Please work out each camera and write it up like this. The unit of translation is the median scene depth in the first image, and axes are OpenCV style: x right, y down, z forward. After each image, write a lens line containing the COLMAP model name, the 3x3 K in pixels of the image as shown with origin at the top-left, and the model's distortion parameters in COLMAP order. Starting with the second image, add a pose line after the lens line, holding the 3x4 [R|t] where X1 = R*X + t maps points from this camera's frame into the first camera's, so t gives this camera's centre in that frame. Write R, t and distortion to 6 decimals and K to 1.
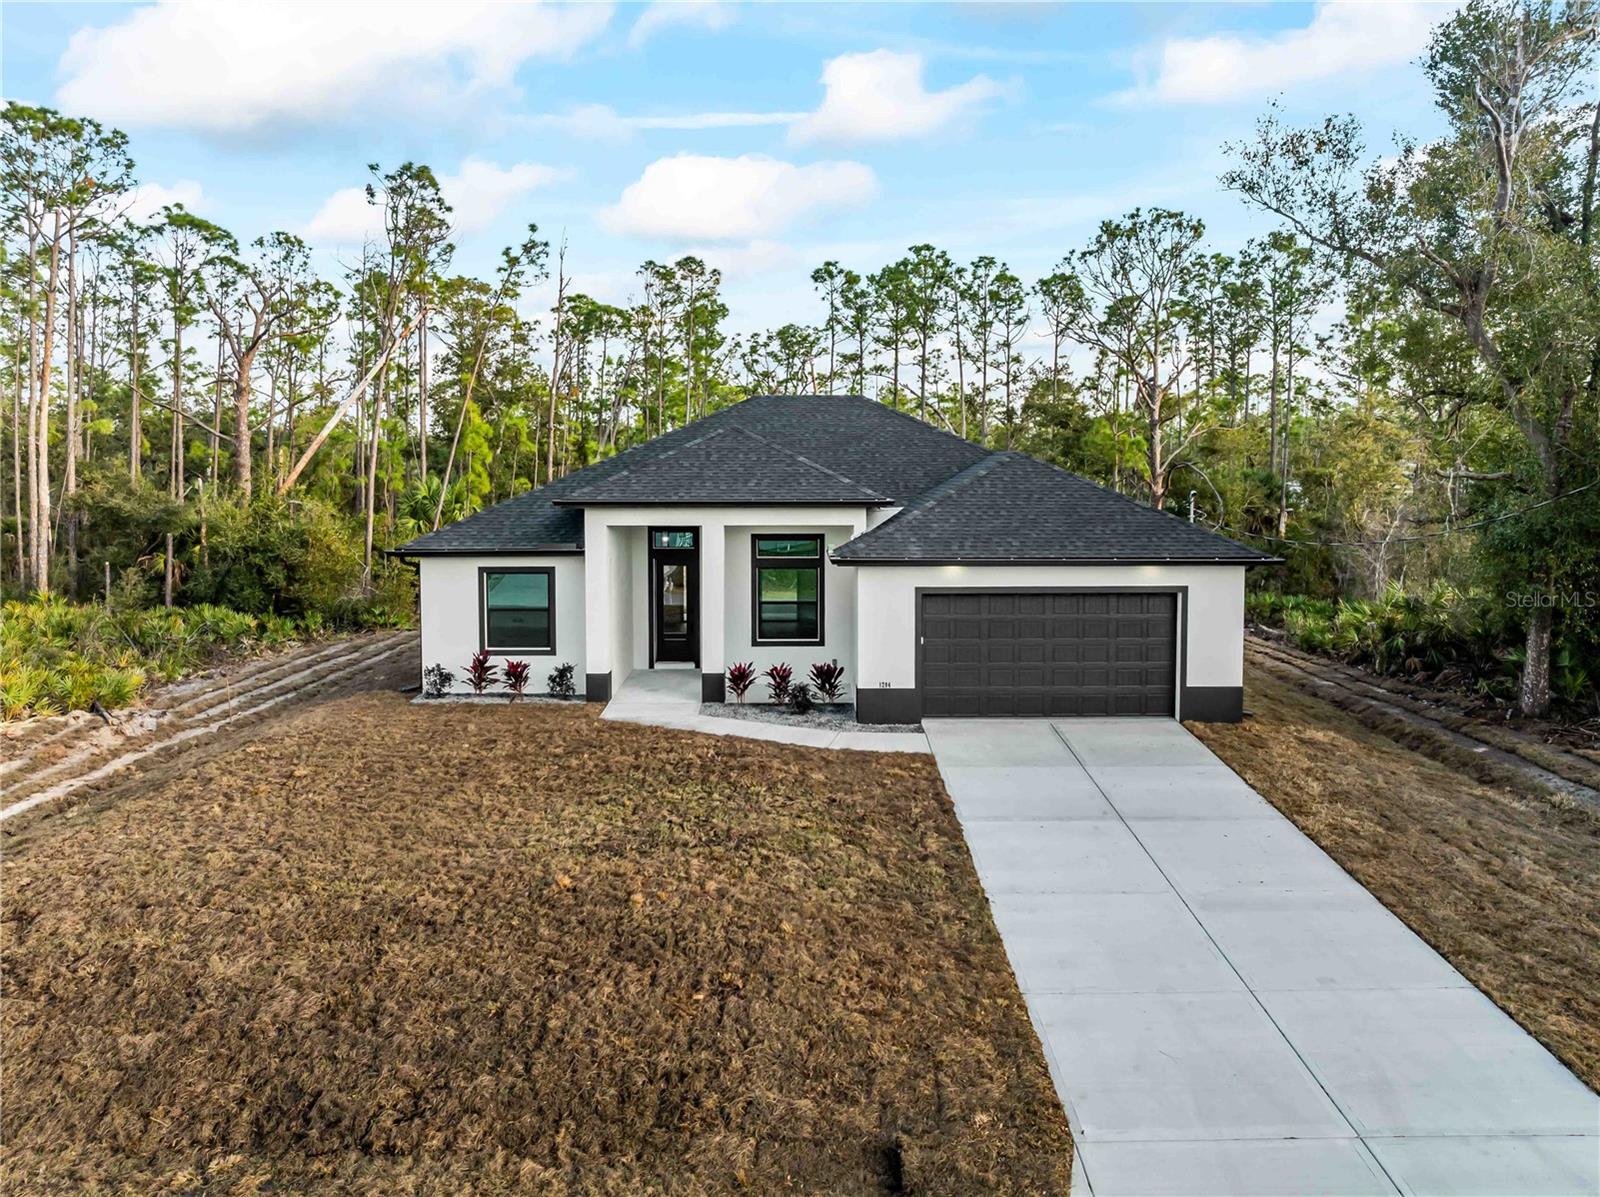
lens RADIAL K [[1198.1, 0, 824.4], [0, 1198.1, 508.1], [0, 0, 1]] dist [-0.042202, 0.003908]
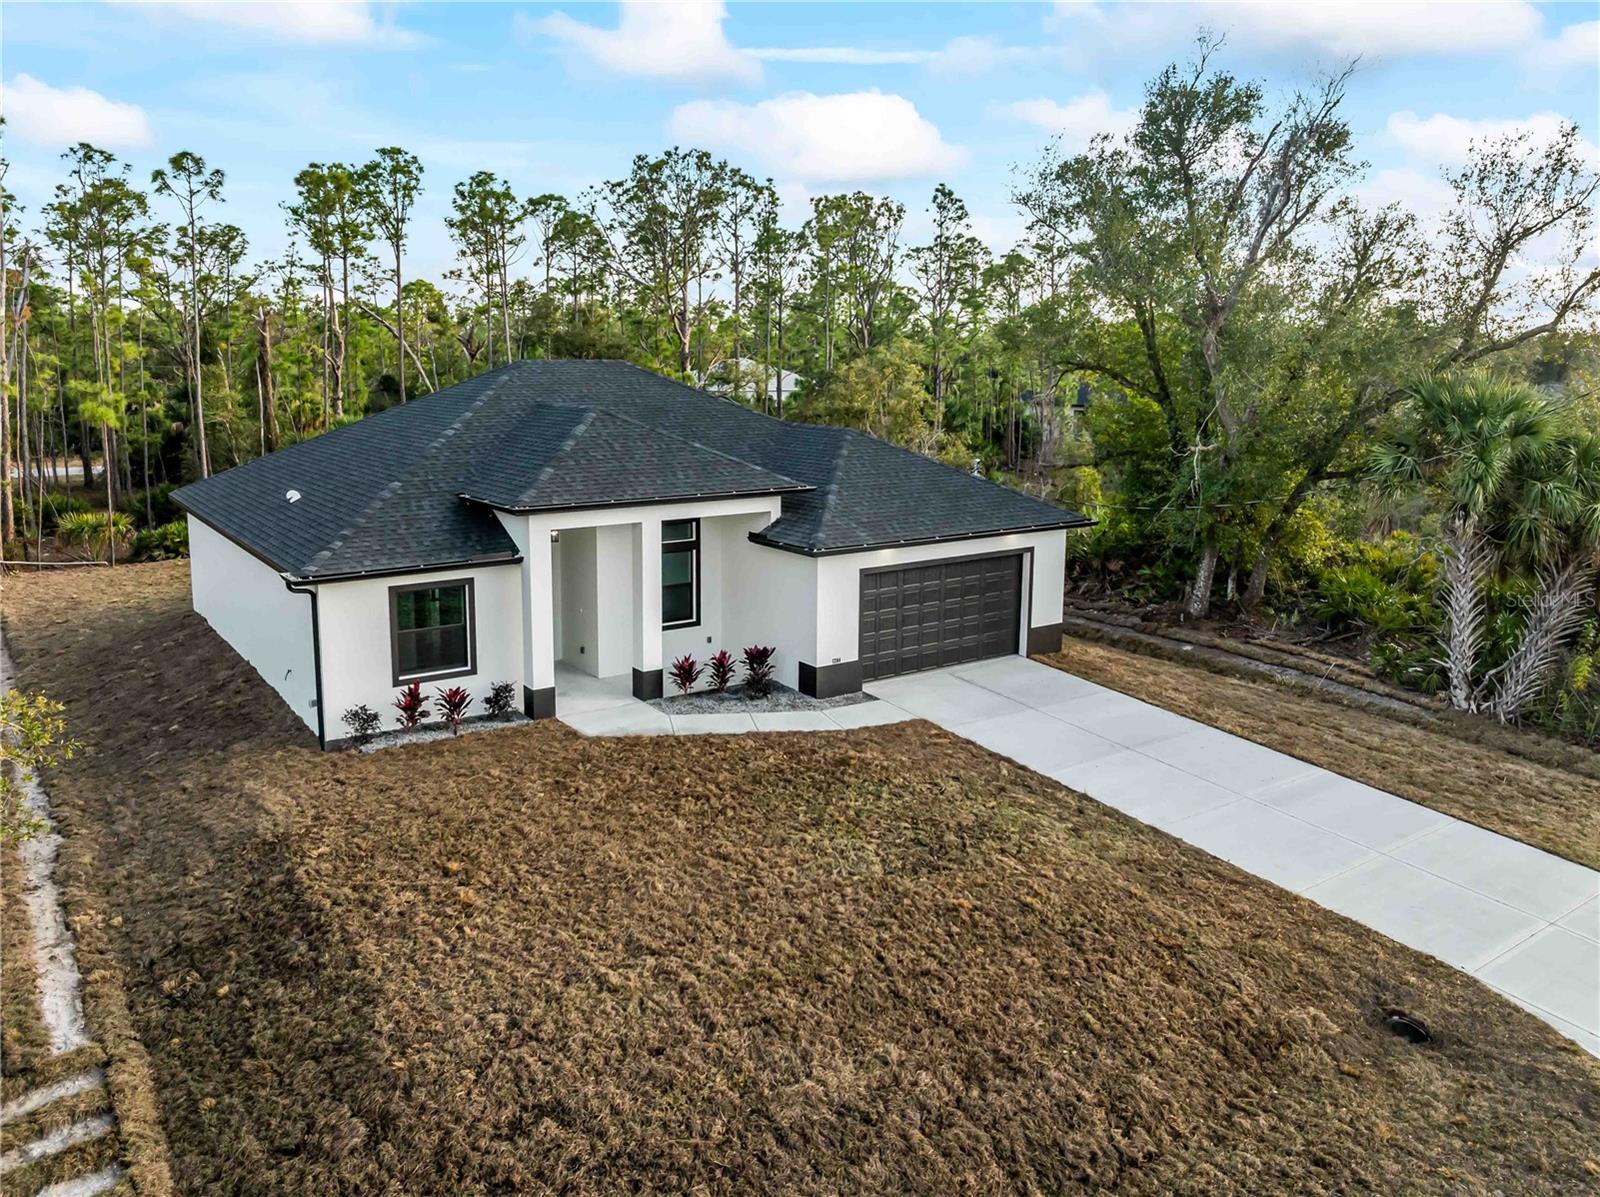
lens RADIAL K [[1180.5, 0, 800.0], [0, 1180.5, 598.5], [0, 0, 1]] dist [-0.037753, 0.001010]
pose [[0.820520, -0.109877, 0.560959, -0.535429], [0.012163, 0.984485, 0.175044, -0.090254], [-0.571489, -0.136804, 0.809126, 0.143884]]
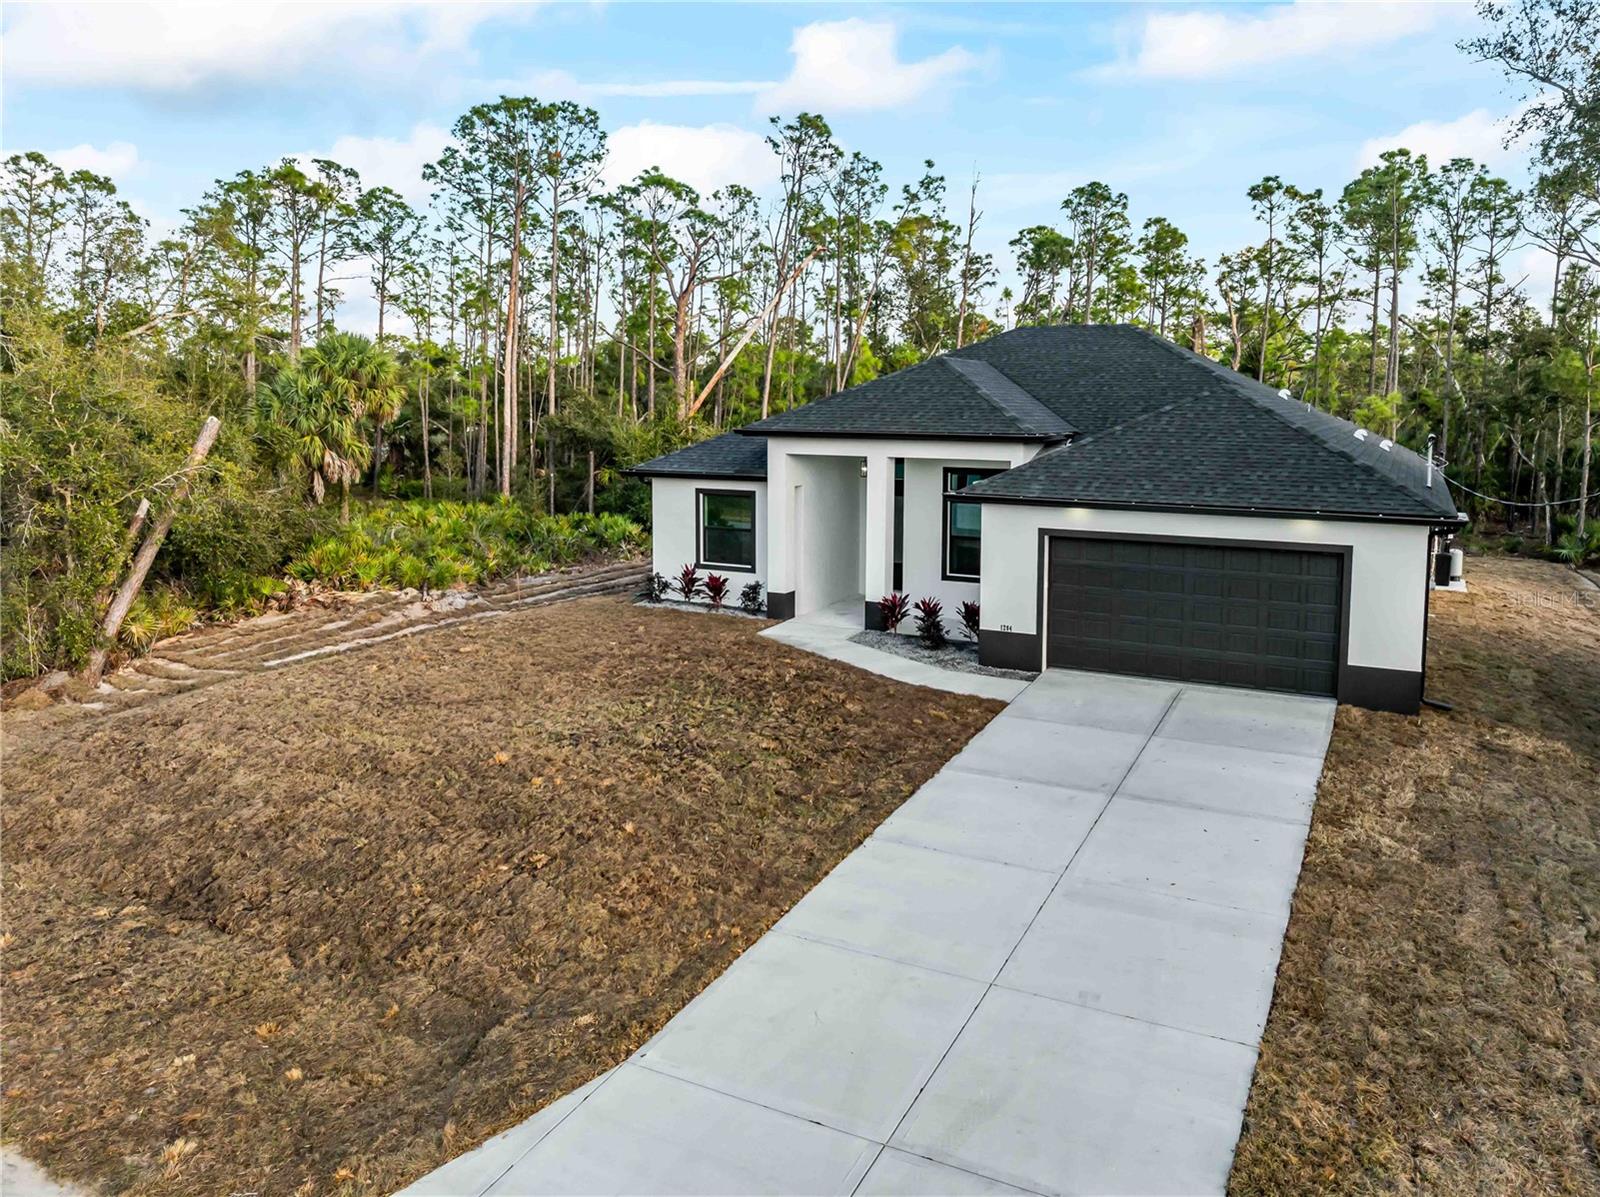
lens RADIAL K [[1198.1, 0, 824.4], [0, 1198.1, 508.1], [0, 0, 1]] dist [-0.042202, 0.003908]
pose [[0.883709, 0.051392, -0.465208, 0.338823], [-0.025646, 0.997777, 0.061510, -0.003242], [0.467334, -0.042426, 0.883062, 0.081305]]
